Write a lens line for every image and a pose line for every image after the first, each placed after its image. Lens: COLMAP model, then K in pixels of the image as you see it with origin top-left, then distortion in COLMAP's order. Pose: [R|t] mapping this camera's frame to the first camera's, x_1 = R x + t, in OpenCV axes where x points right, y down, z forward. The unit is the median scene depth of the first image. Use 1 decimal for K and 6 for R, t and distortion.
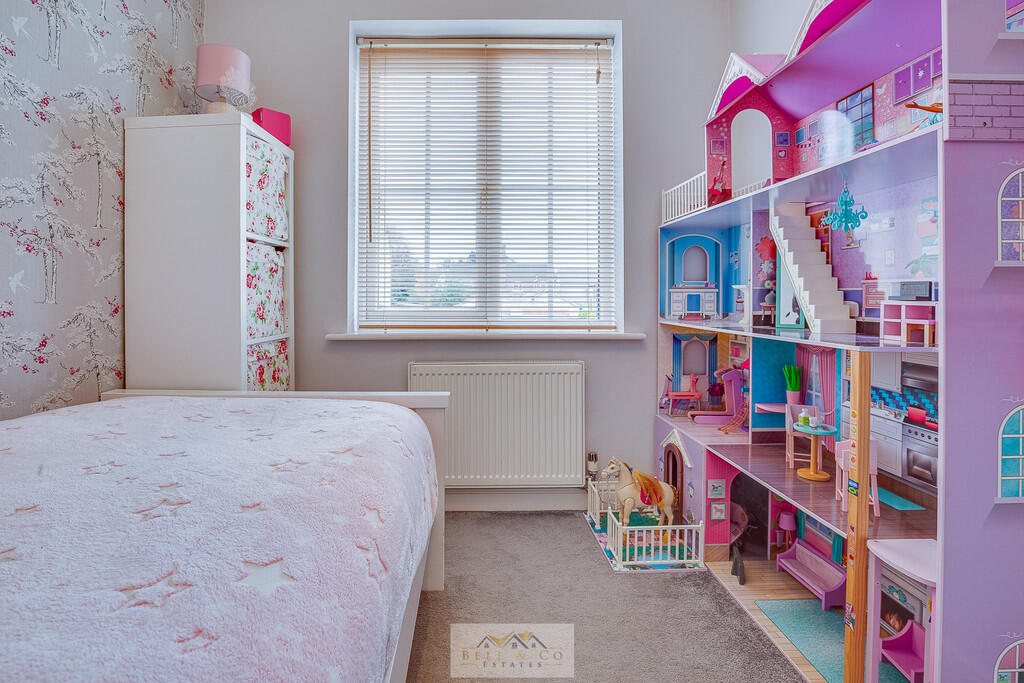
lens RADIAL K [[494.9, 0, 510.8], [0, 494.9, 301.1], [0, 0, 1]] dist [-0.032764, 0.000538]
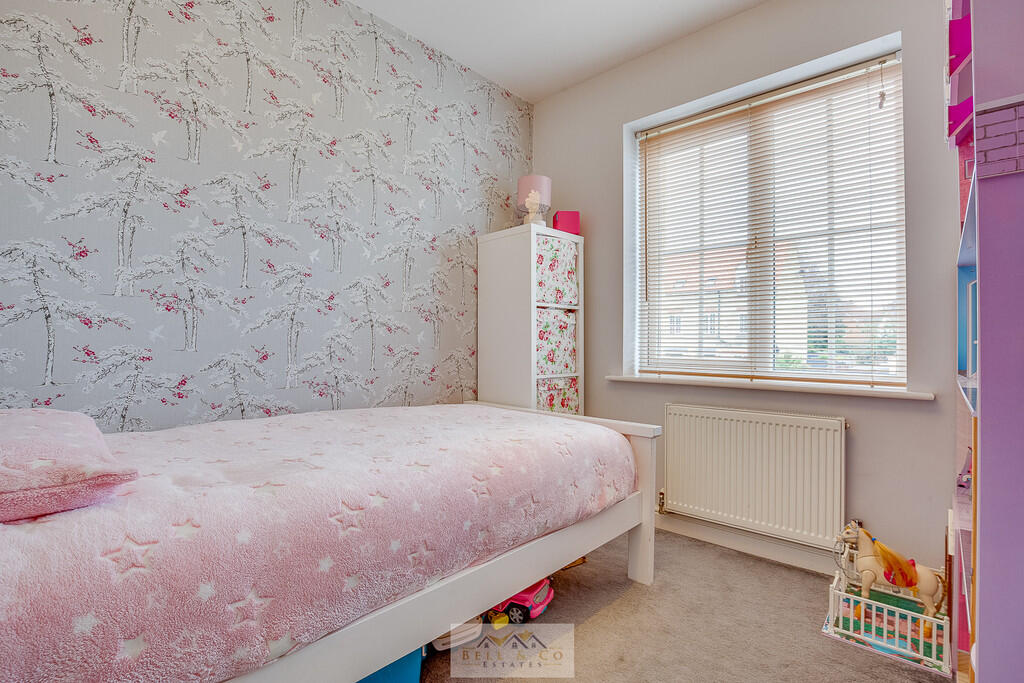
lens RADIAL K [[486.5, 0, 516.8], [0, 486.5, 355.0], [0, 0, 1]] dist [-0.032129, 0.000415]
pose [[0.720492, 0.021774, -0.693121, 0.380557], [-0.013880, 0.999760, 0.016979, -0.004903], [0.693324, -0.002613, 0.720621, -0.088093]]
